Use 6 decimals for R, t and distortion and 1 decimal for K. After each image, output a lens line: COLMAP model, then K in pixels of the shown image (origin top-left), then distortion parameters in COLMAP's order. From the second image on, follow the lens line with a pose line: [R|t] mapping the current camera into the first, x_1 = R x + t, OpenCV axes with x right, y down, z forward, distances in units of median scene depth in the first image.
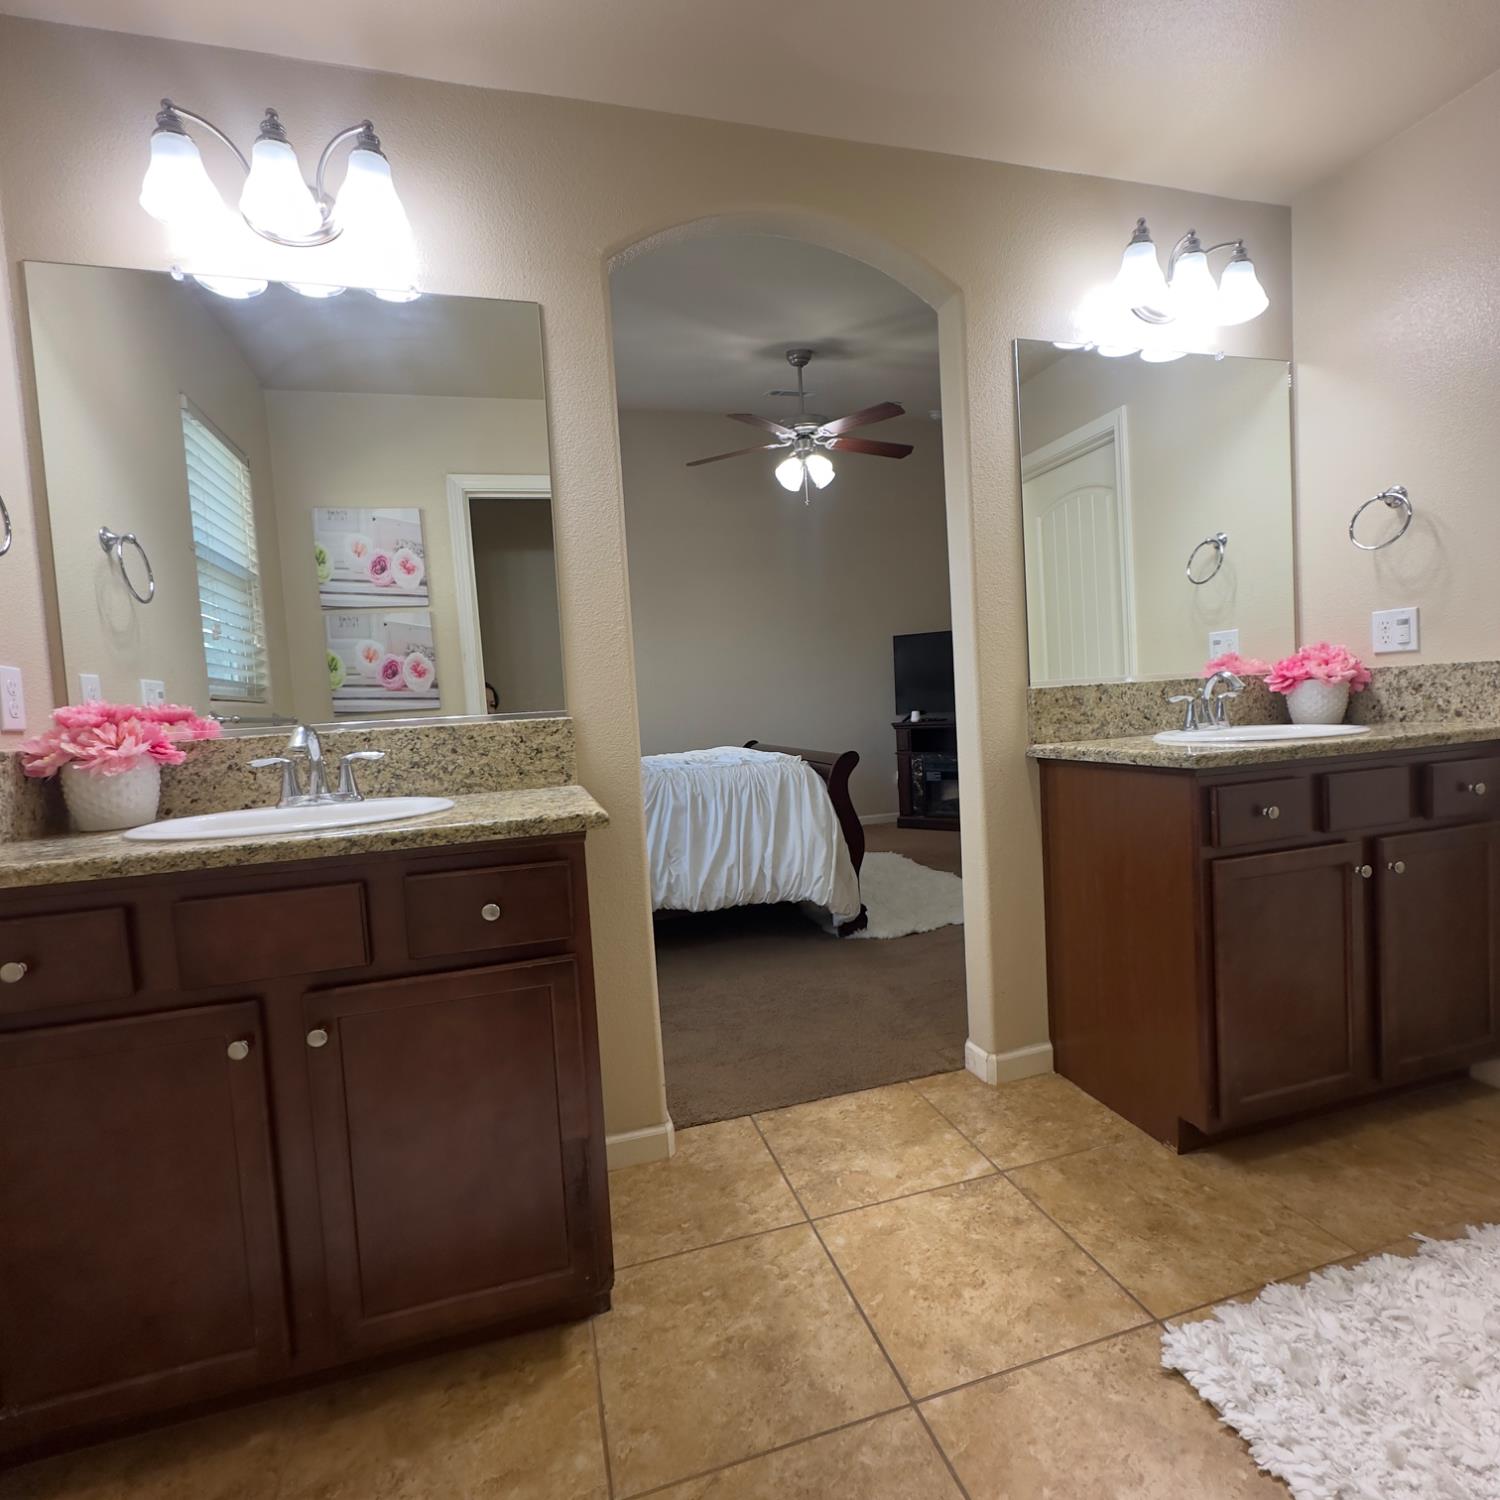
lens RADIAL K [[793.8, 0, 749.7], [0, 793.8, 747.2], [0, 0, 1]] dist [-0.000676, -0.000004]
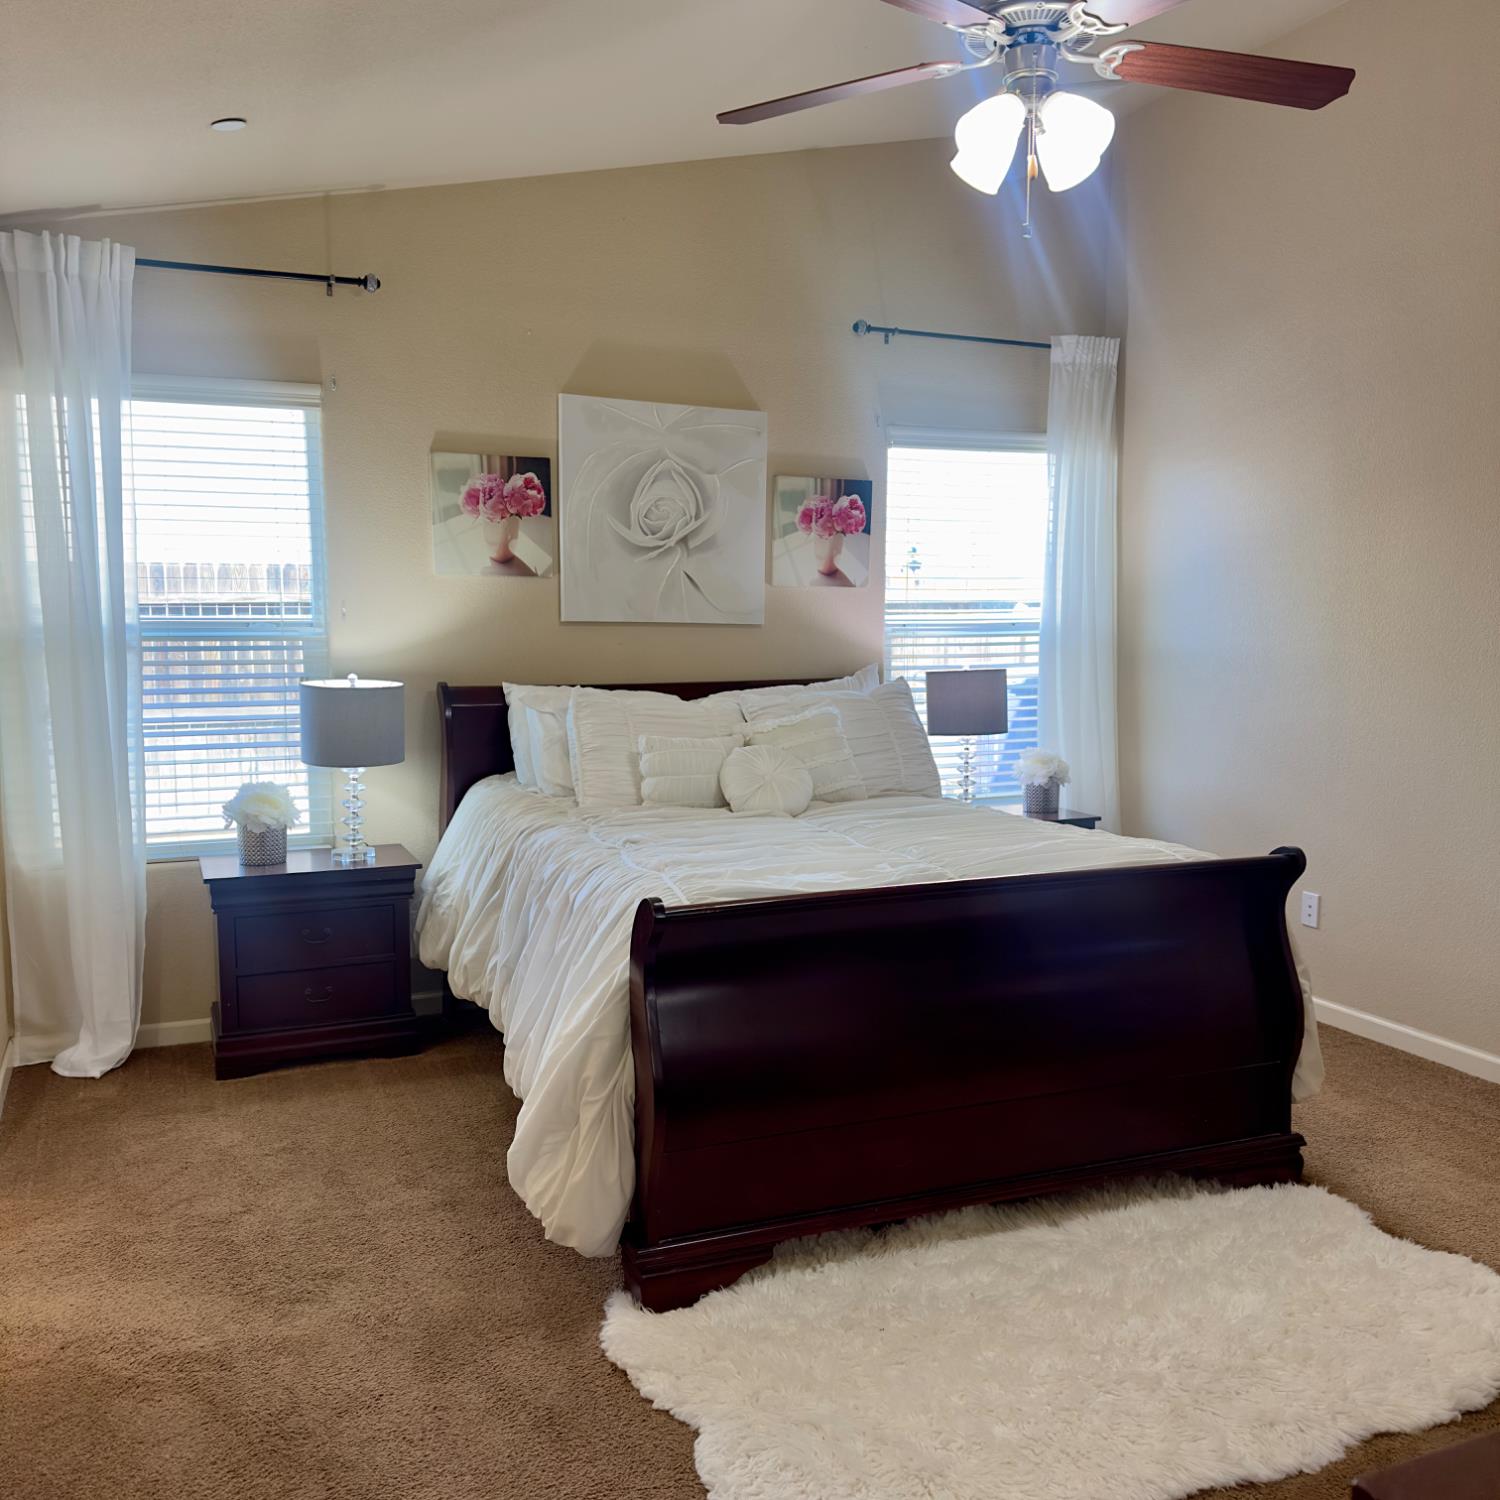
lens RADIAL K [[1403.9, 0, 765.7], [0, 1403.9, 769.3], [0, 0, 1]] dist [0.105693, 0.000000]
pose [[0.130971, 0.172143, -0.976326, 1.733224], [-0.067496, 0.984073, 0.164454, -0.389787], [0.989086, 0.044359, 0.140504, 1.867876]]
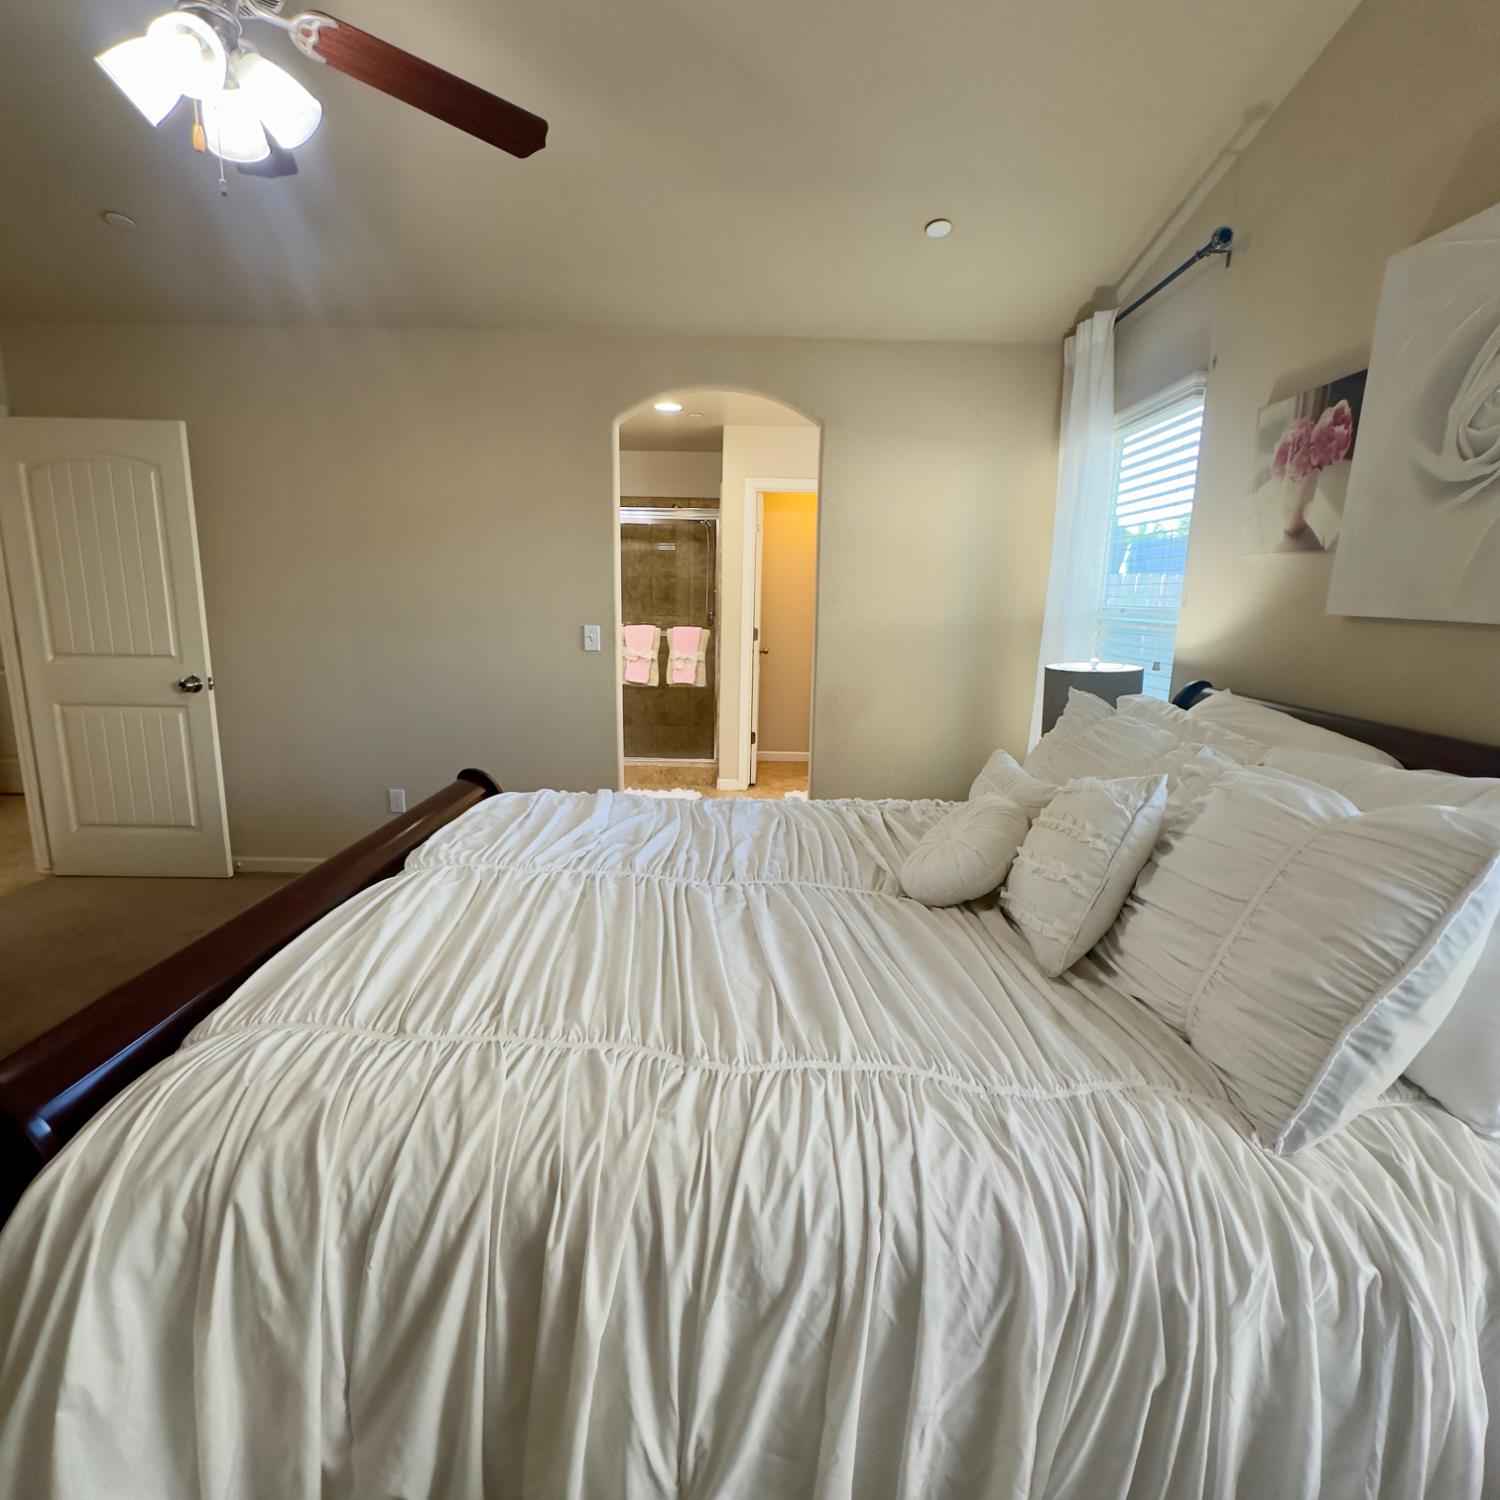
lens RADIAL K [[793.8, 0, 752.6], [0, 793.8, 747.7], [0, 0, 1]] dist [-0.000676, -0.000004]
pose [[-0.956493, -0.013465, 0.291443, -0.610032], [0.055954, 0.971925, 0.228542, -0.308859], [-0.286338, 0.234906, -0.928886, 3.081059]]
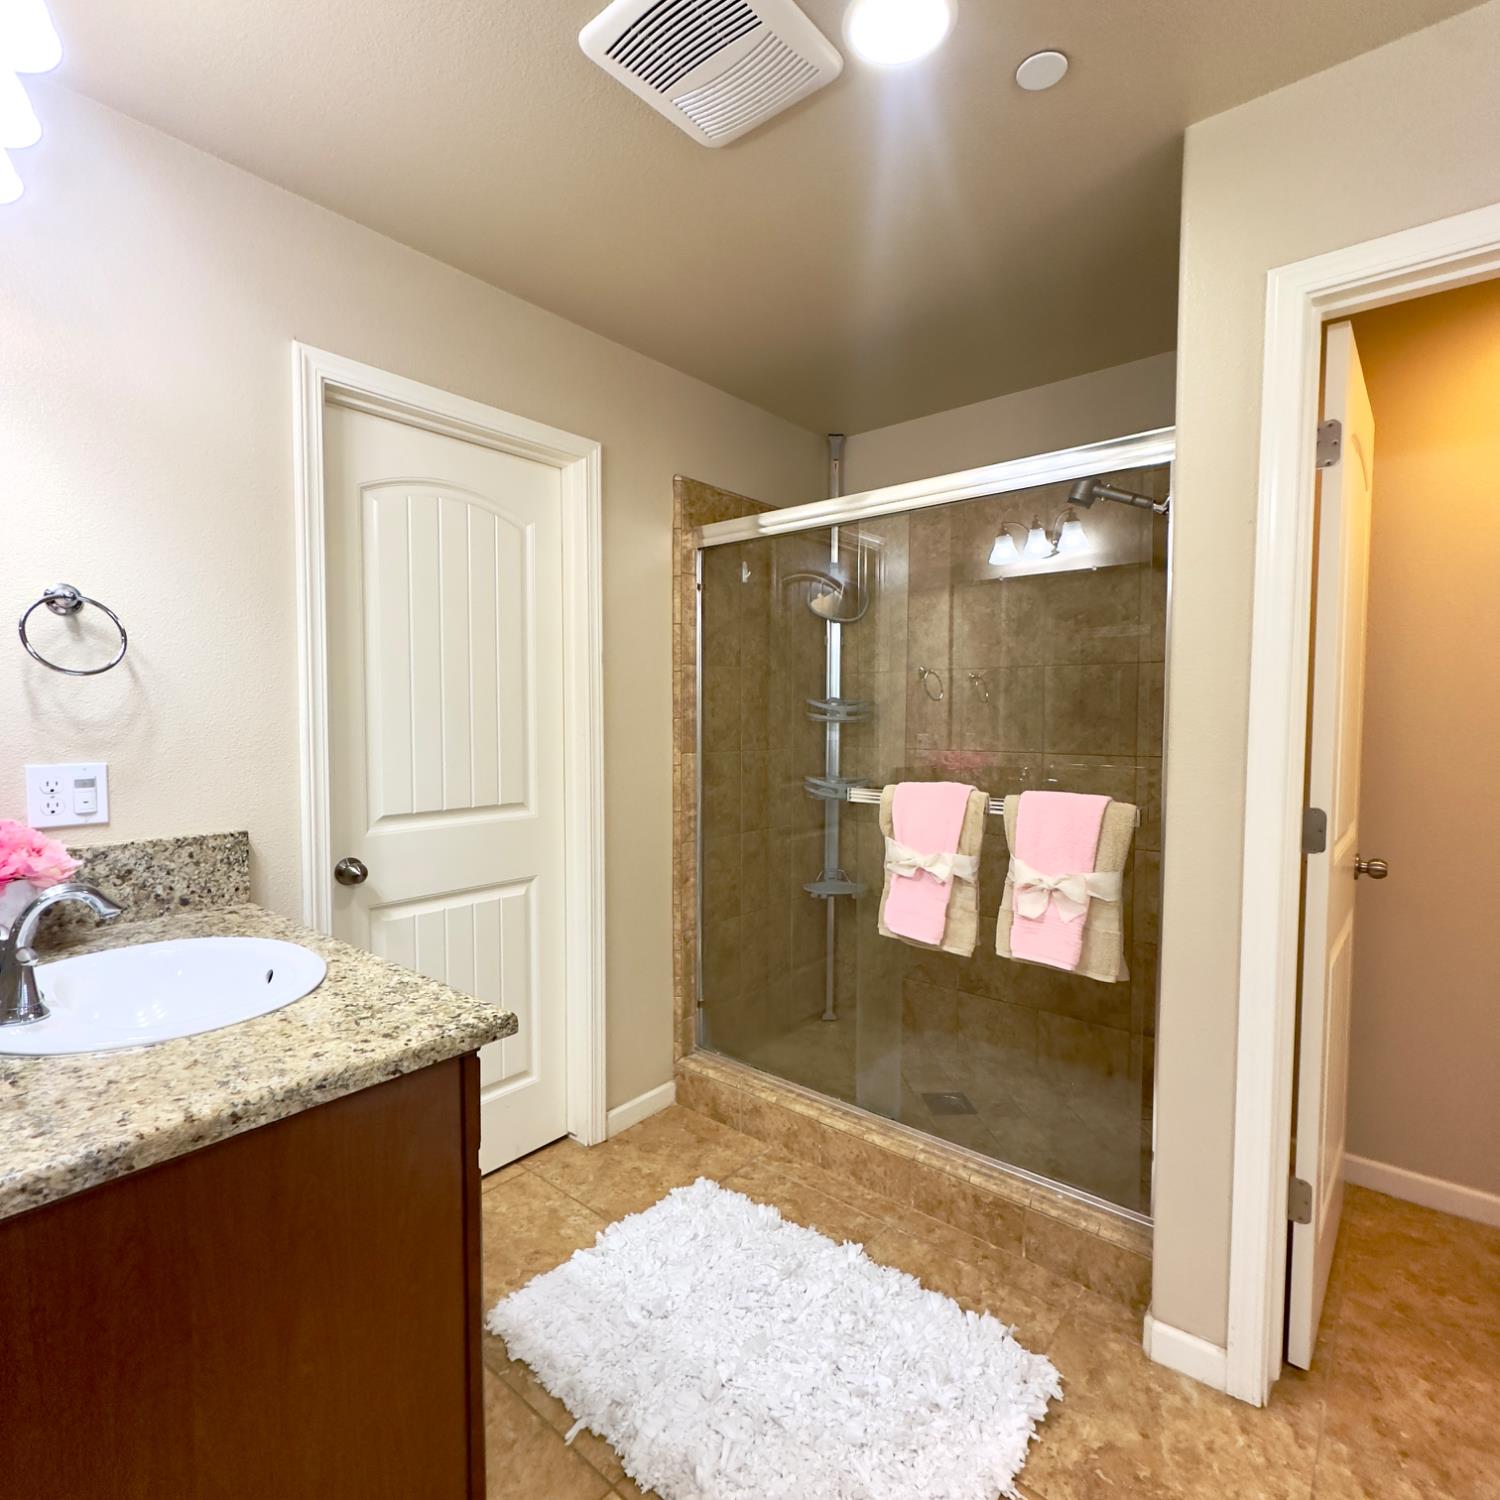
lens RADIAL K [[793.8, 0, 751.5], [0, 793.8, 748.0], [0, 0, 1]] dist [-0.000676, -0.000004]
pose [[-0.554946, 0.024159, 0.831536, -0.088382], [0.079515, 0.996542, 0.024114, -0.187856], [-0.828078, 0.079501, -0.554948, 1.065957]]
